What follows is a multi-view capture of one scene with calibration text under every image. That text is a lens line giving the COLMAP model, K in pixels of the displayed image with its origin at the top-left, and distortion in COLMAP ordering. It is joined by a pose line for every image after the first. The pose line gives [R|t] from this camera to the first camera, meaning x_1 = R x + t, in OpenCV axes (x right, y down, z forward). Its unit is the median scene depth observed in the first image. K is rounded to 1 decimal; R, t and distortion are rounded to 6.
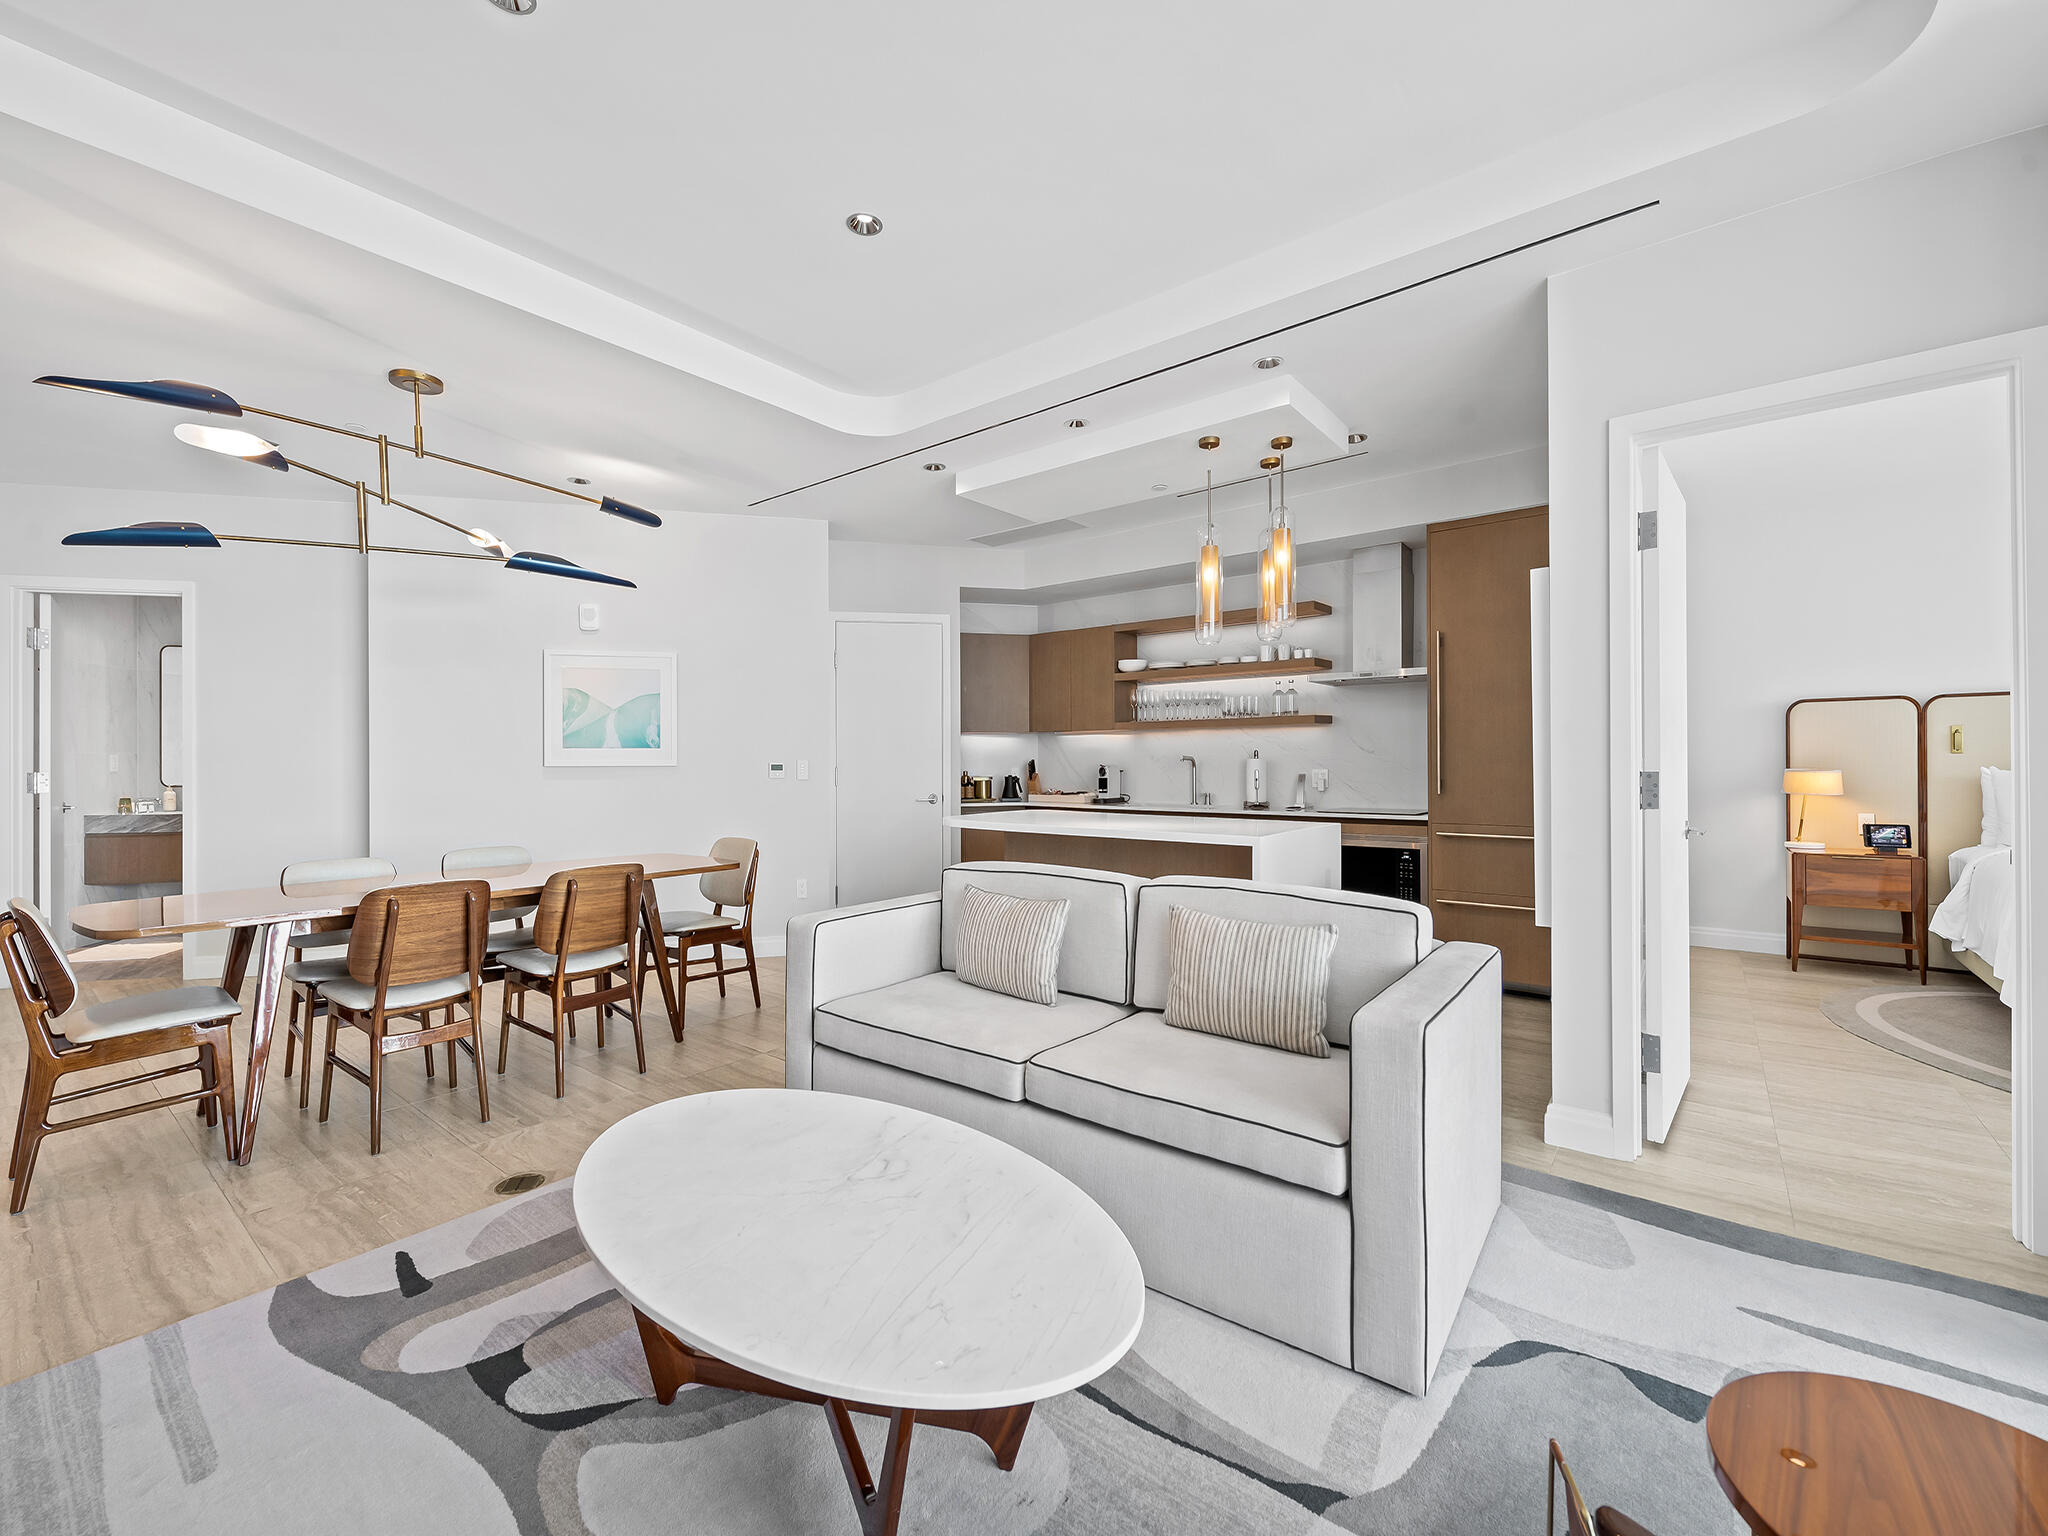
lens RADIAL K [[869.1, 0, 1024.0], [0, 869.1, 768.0], [0, 0, 1]] dist [-0.005203, 0.000054]
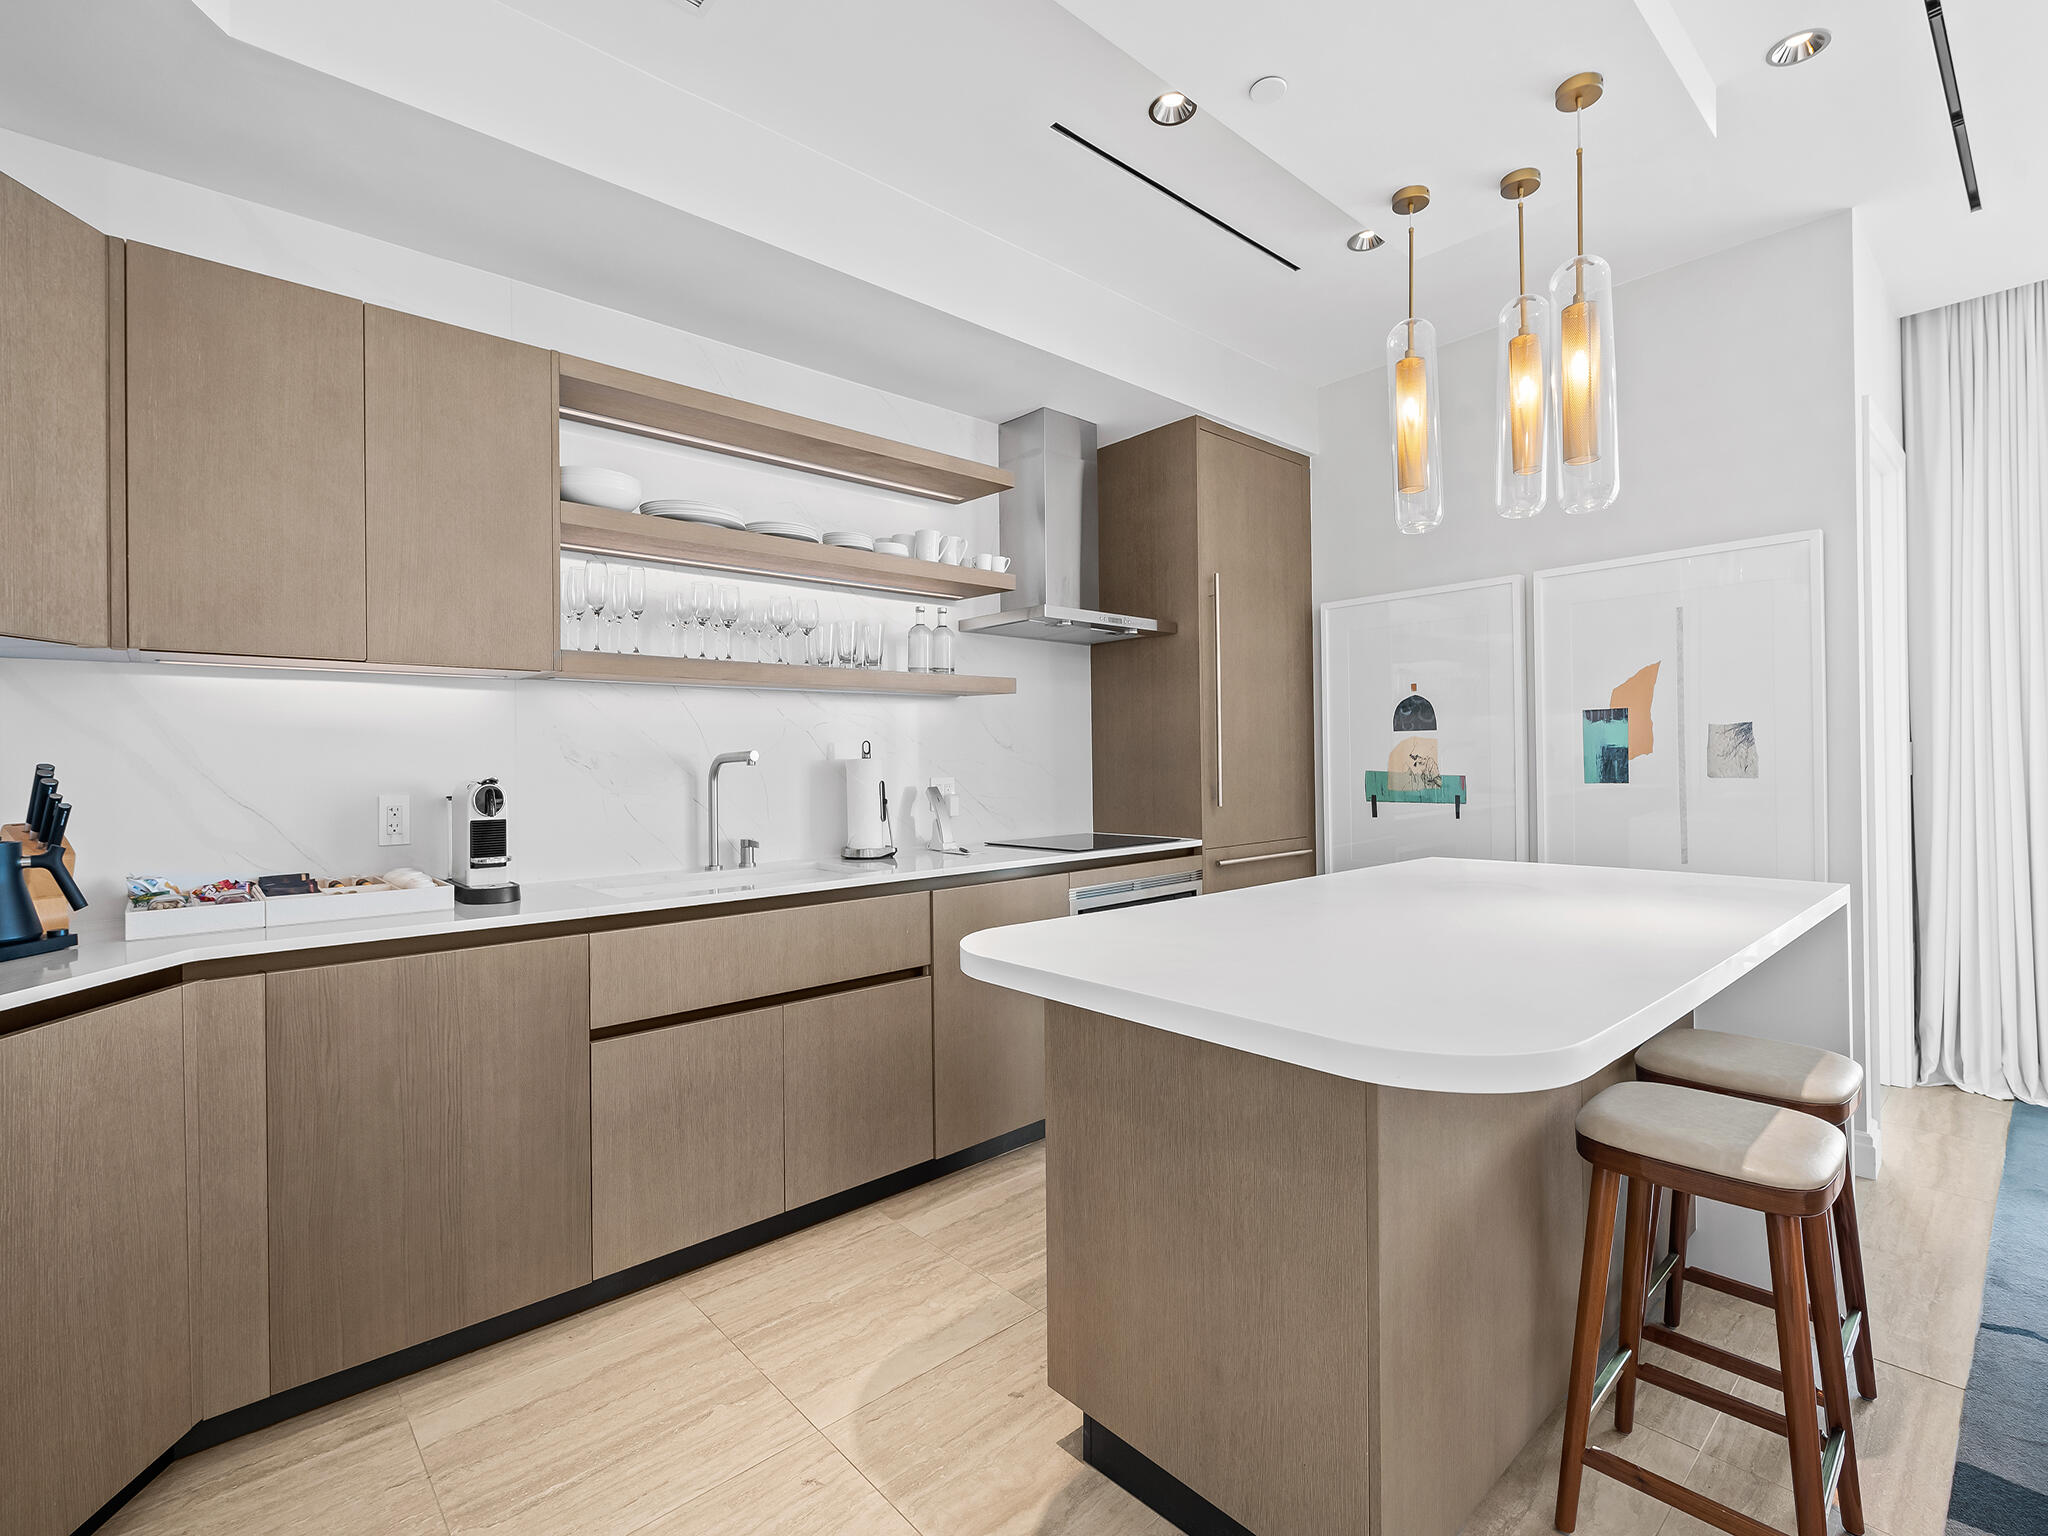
lens RADIAL K [[972.5, 0, 1024.0], [0, 972.5, 768.0], [0, 0, 1]] dist [-0.002454, -0.000404]
pose [[0.156512, -0.006549, 0.987654, -0.230469], [0.020182, 0.999790, 0.003432, -0.004722], [-0.987470, 0.019396, 0.156611, 0.762107]]
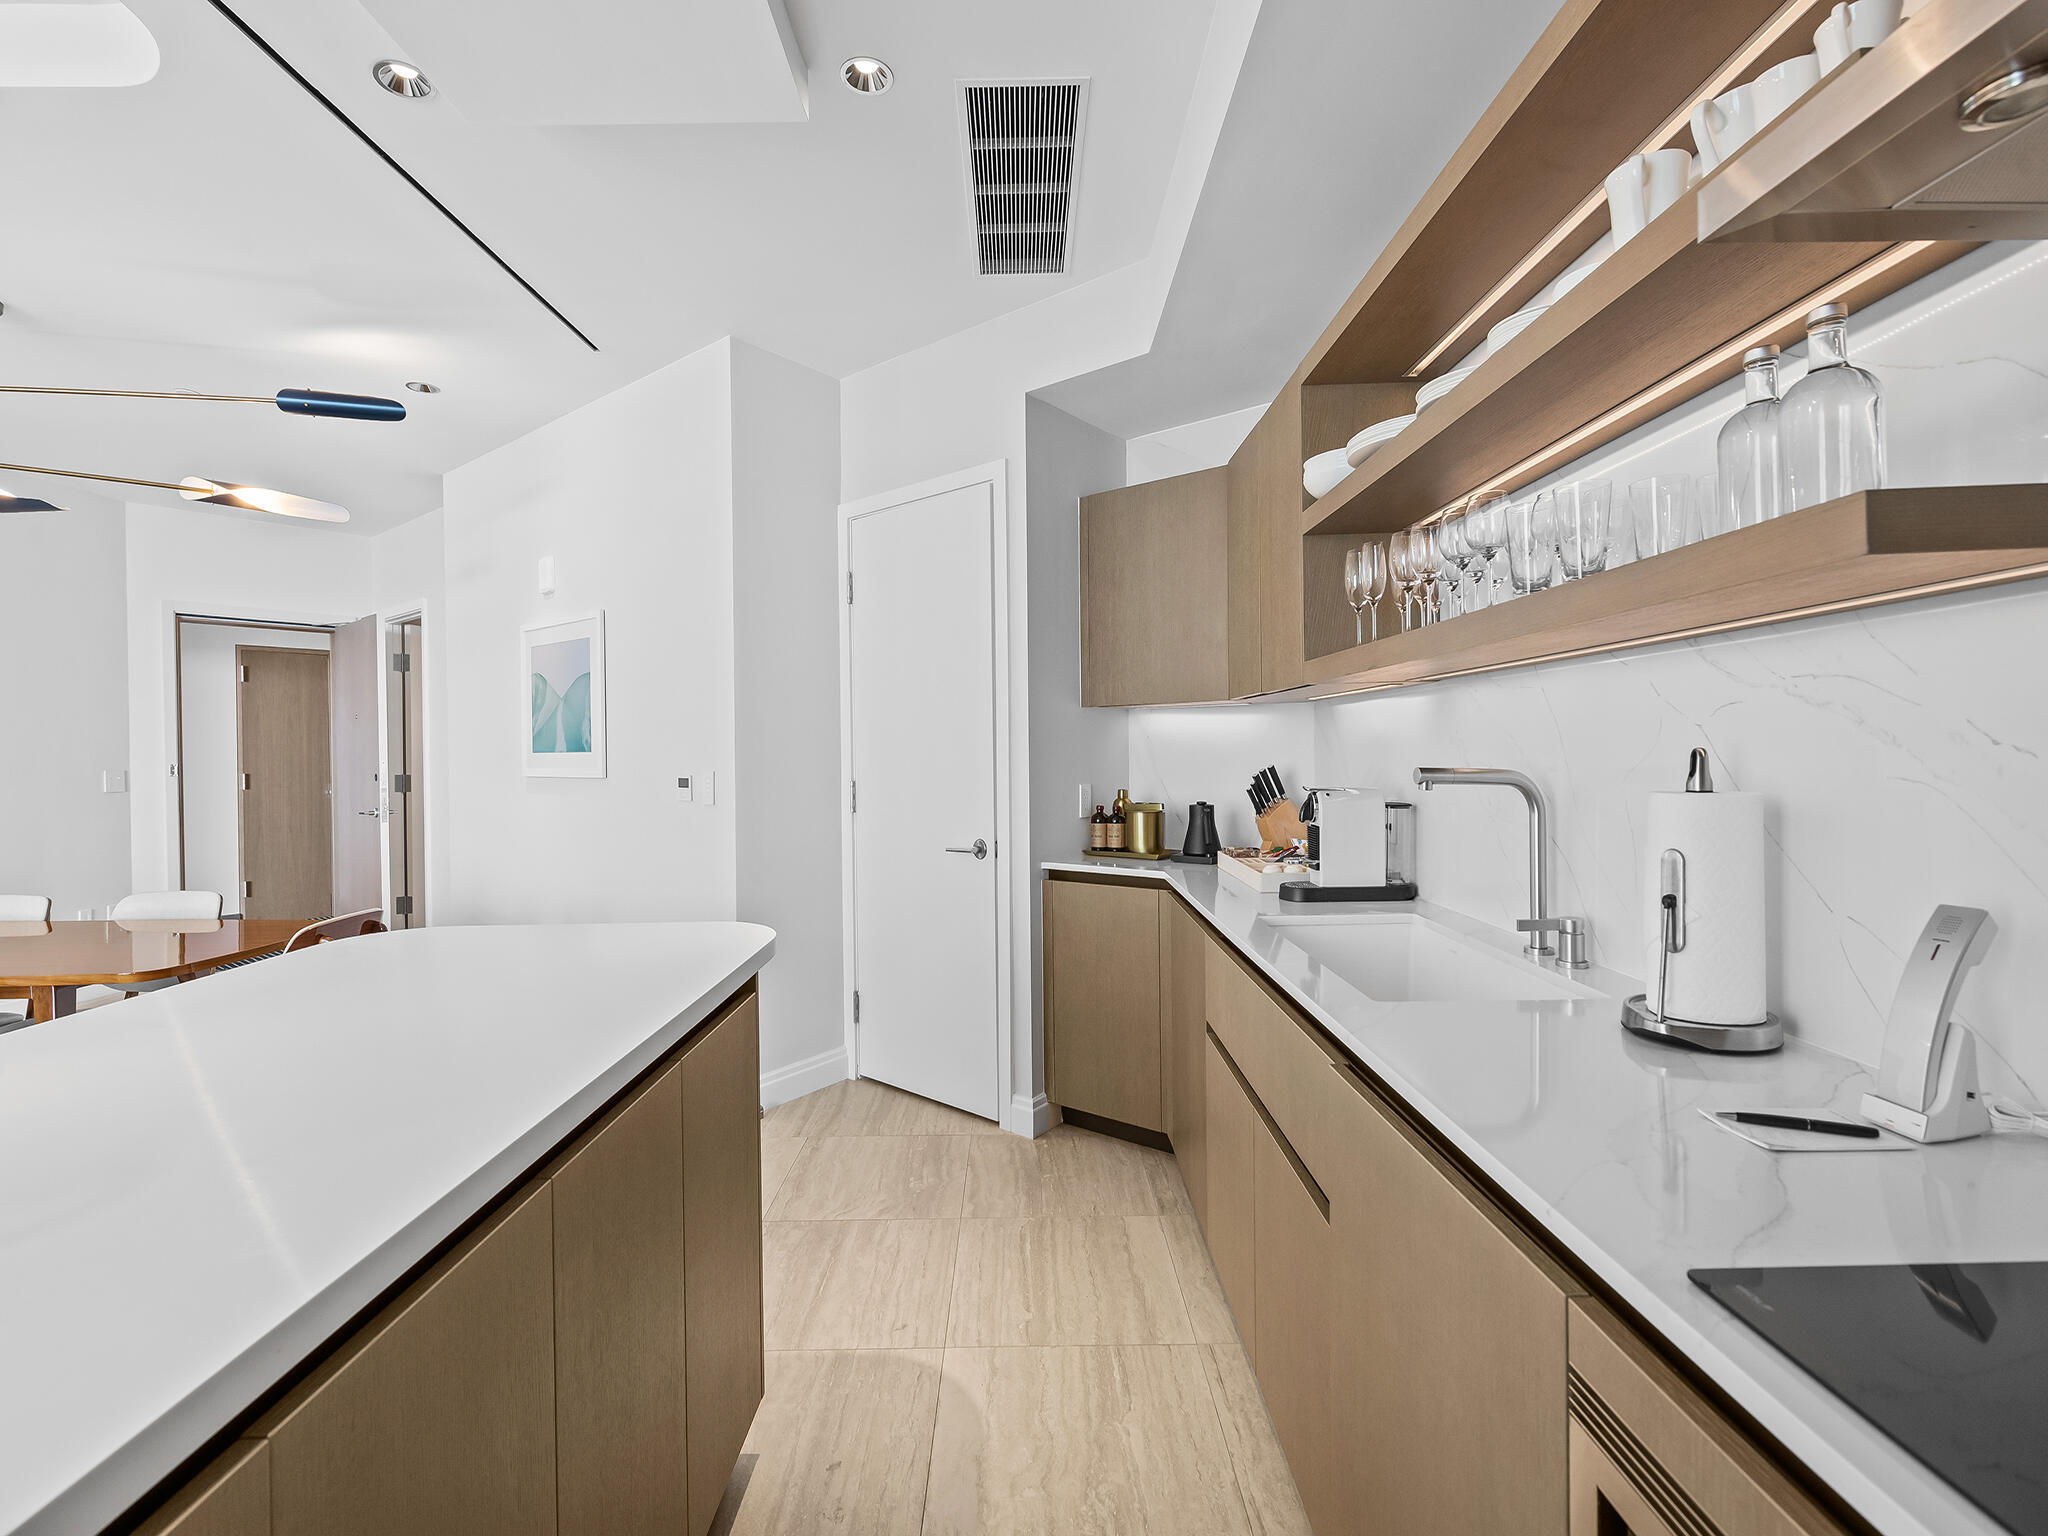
lens RADIAL K [[913.7, 0, 1016.5], [0, 913.7, 755.6], [0, 0, 1]] dist [-0.002407, -0.001030]
pose [[0.624304, 0.001686, -0.781180, 0.304363], [0.003329, 0.999983, 0.004818, -0.018075], [0.781174, -0.005608, 0.624288, 0.692219]]
